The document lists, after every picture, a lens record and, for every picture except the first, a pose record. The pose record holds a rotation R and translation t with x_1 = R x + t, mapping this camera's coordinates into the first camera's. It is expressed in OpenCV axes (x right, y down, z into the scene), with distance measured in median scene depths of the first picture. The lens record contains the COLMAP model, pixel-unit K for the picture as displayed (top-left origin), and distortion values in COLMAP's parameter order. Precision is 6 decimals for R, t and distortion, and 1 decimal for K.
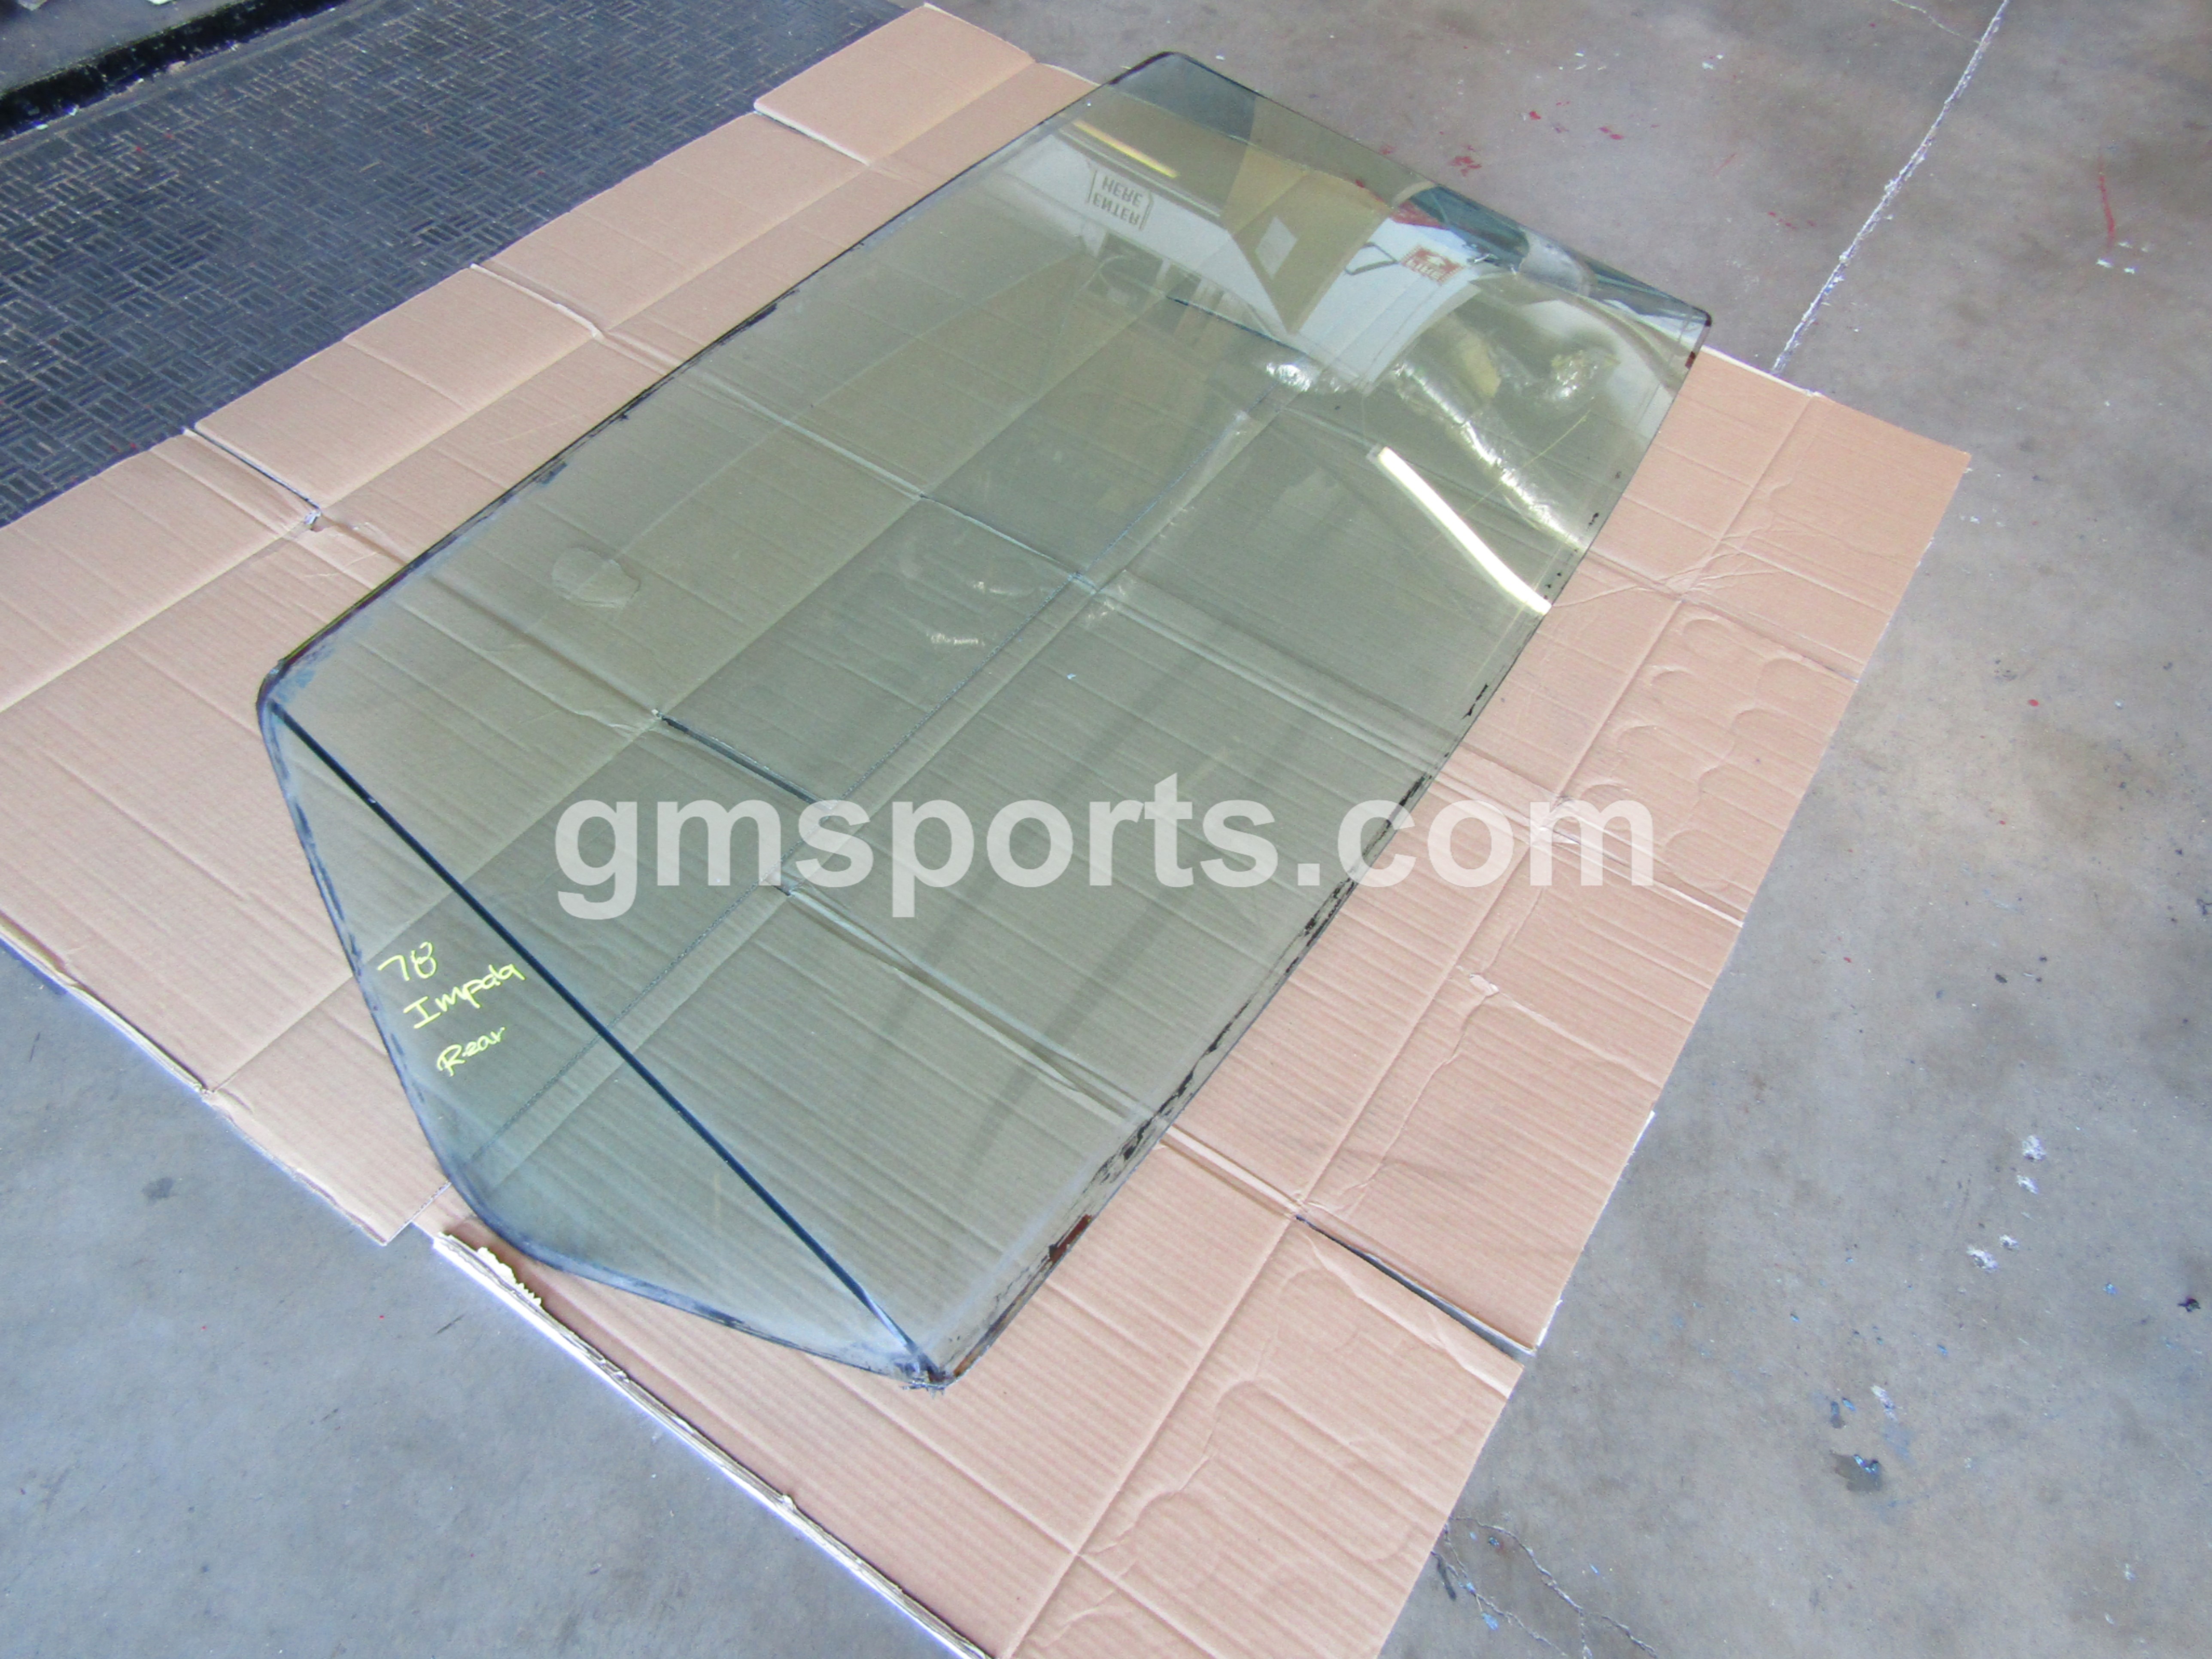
lens RADIAL K [[1559.9, 0, 1101.6], [0, 1559.9, 842.6], [0, 0, 1]] dist [0.001820, -0.006089]
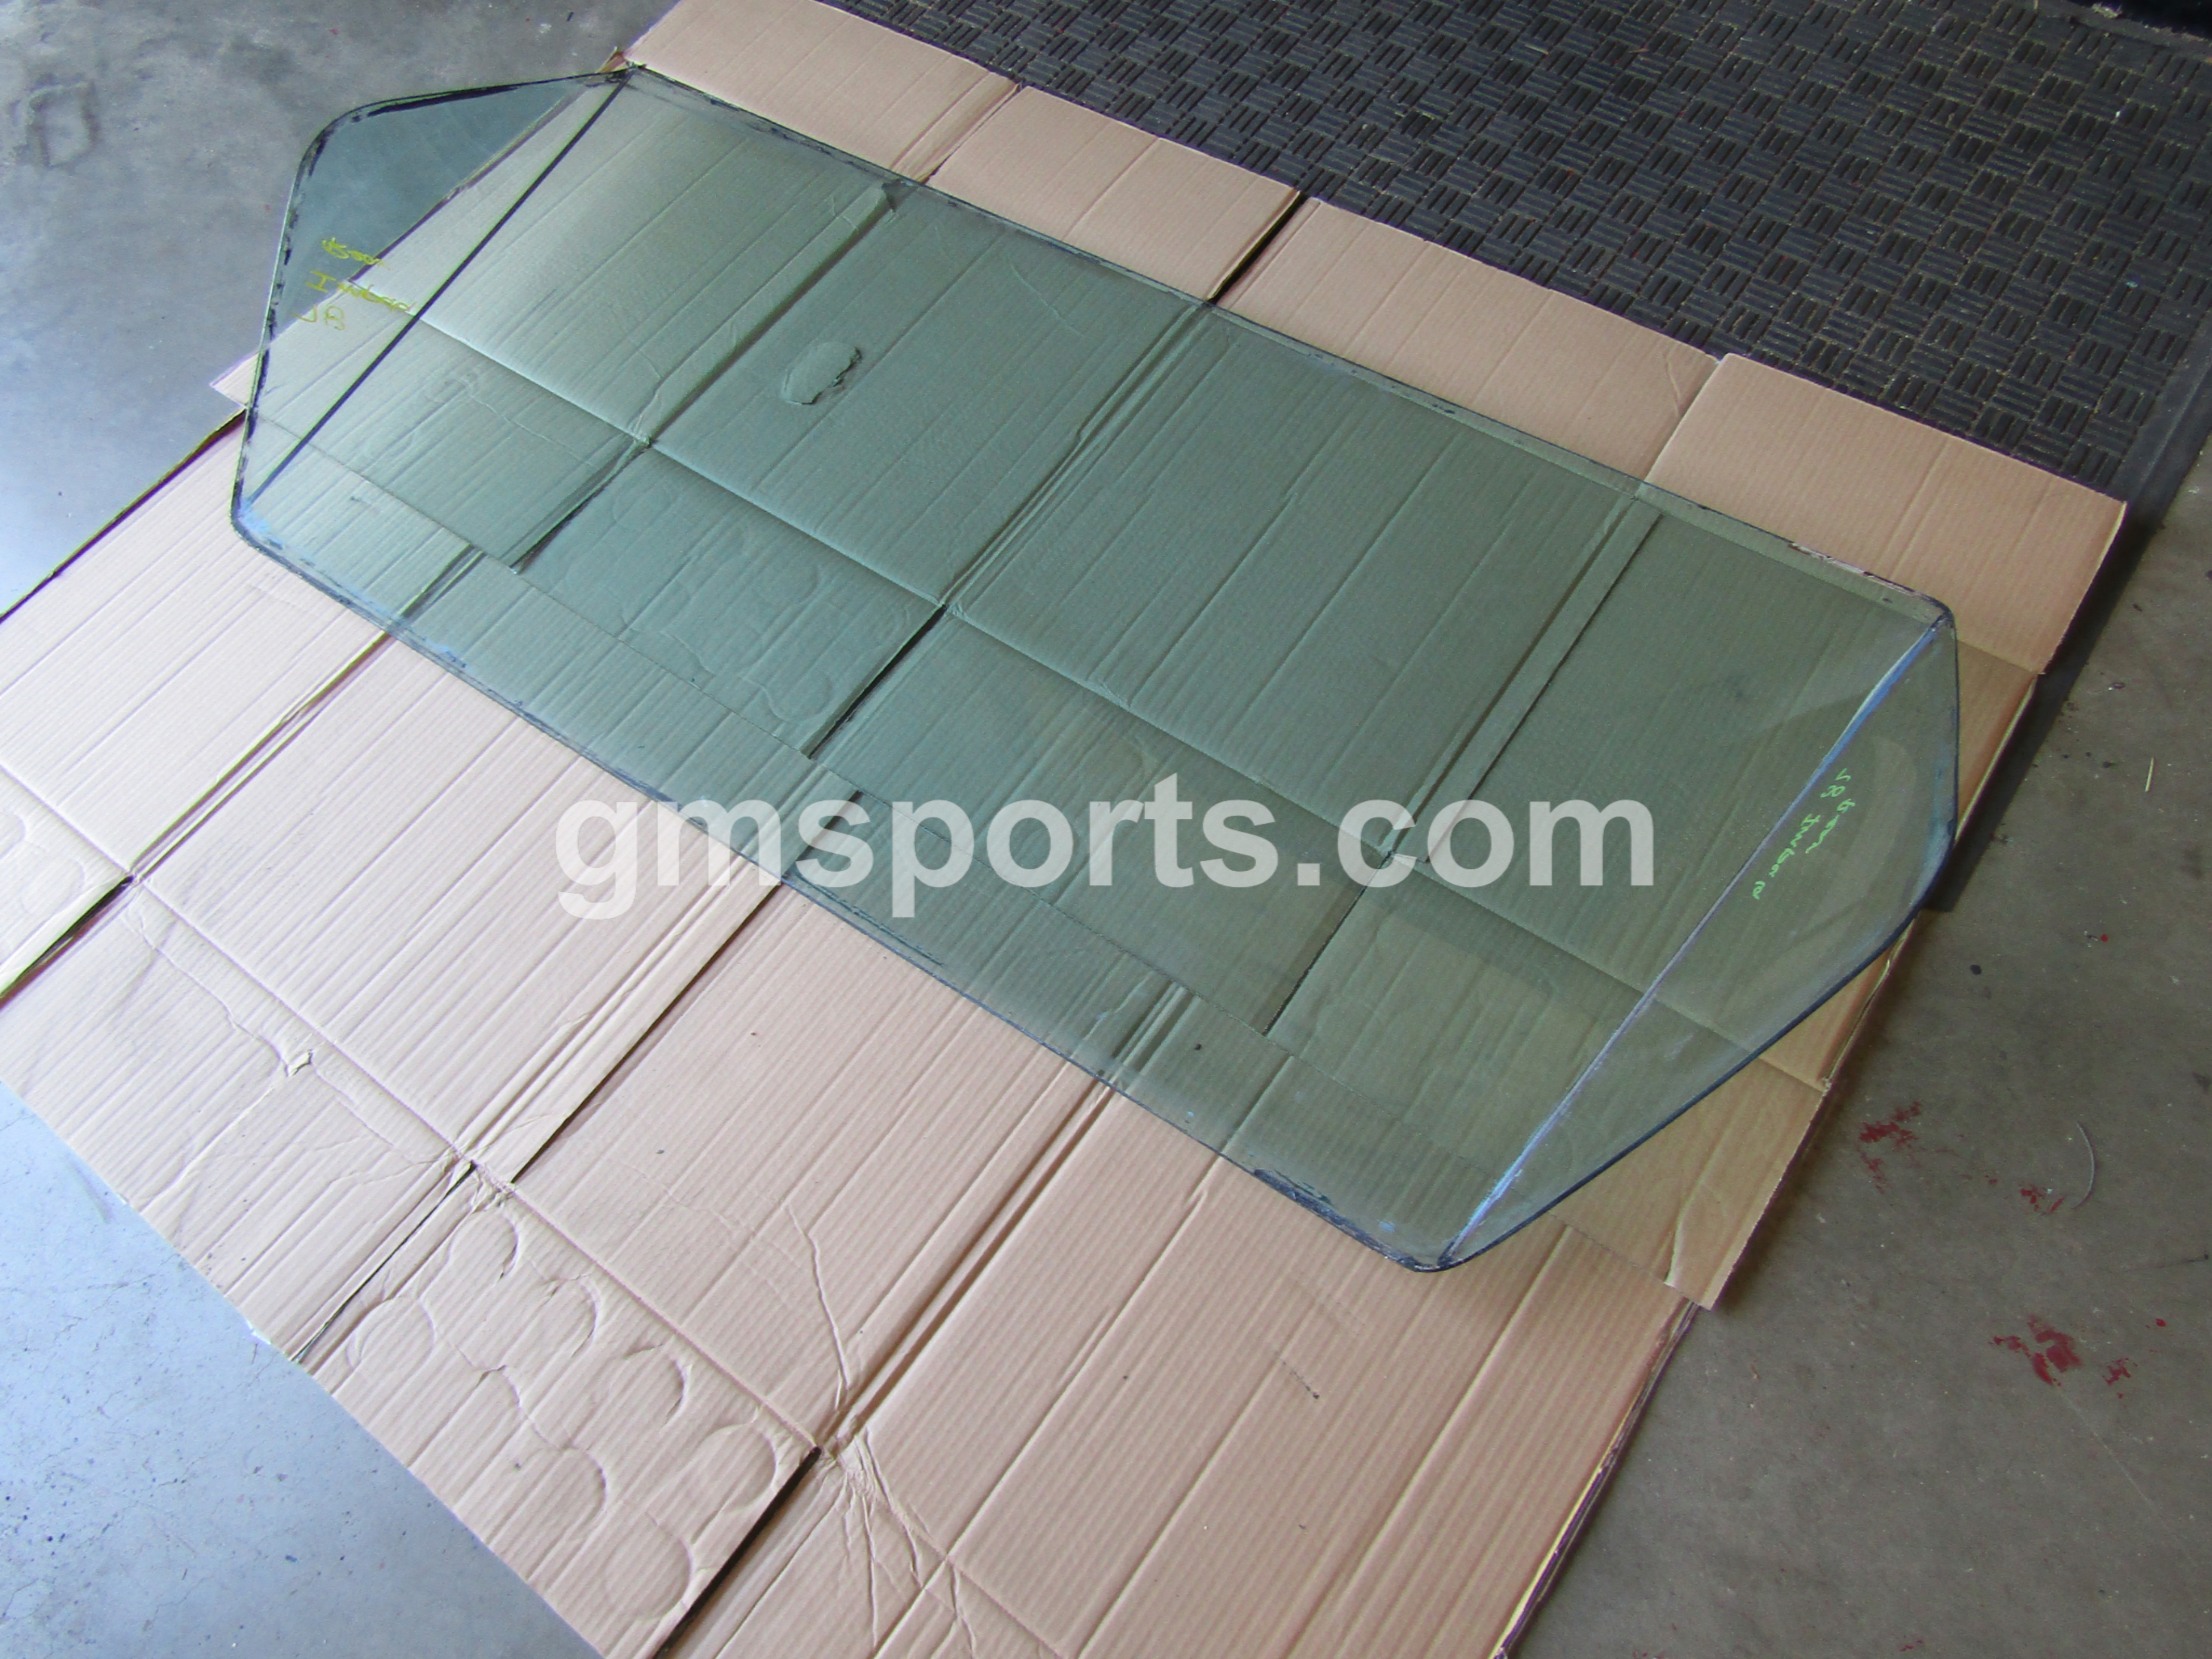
lens RADIAL K [[1559.9, 0, 1091.5], [0, 1559.9, 827.5], [0, 0, 1]] dist [0.001820, -0.006089]
pose [[-0.056582, 0.842243, -0.536120, 0.633444], [-0.728935, 0.332088, 0.598641, -0.947218], [0.682241, 0.424669, 0.595150, 0.688732]]
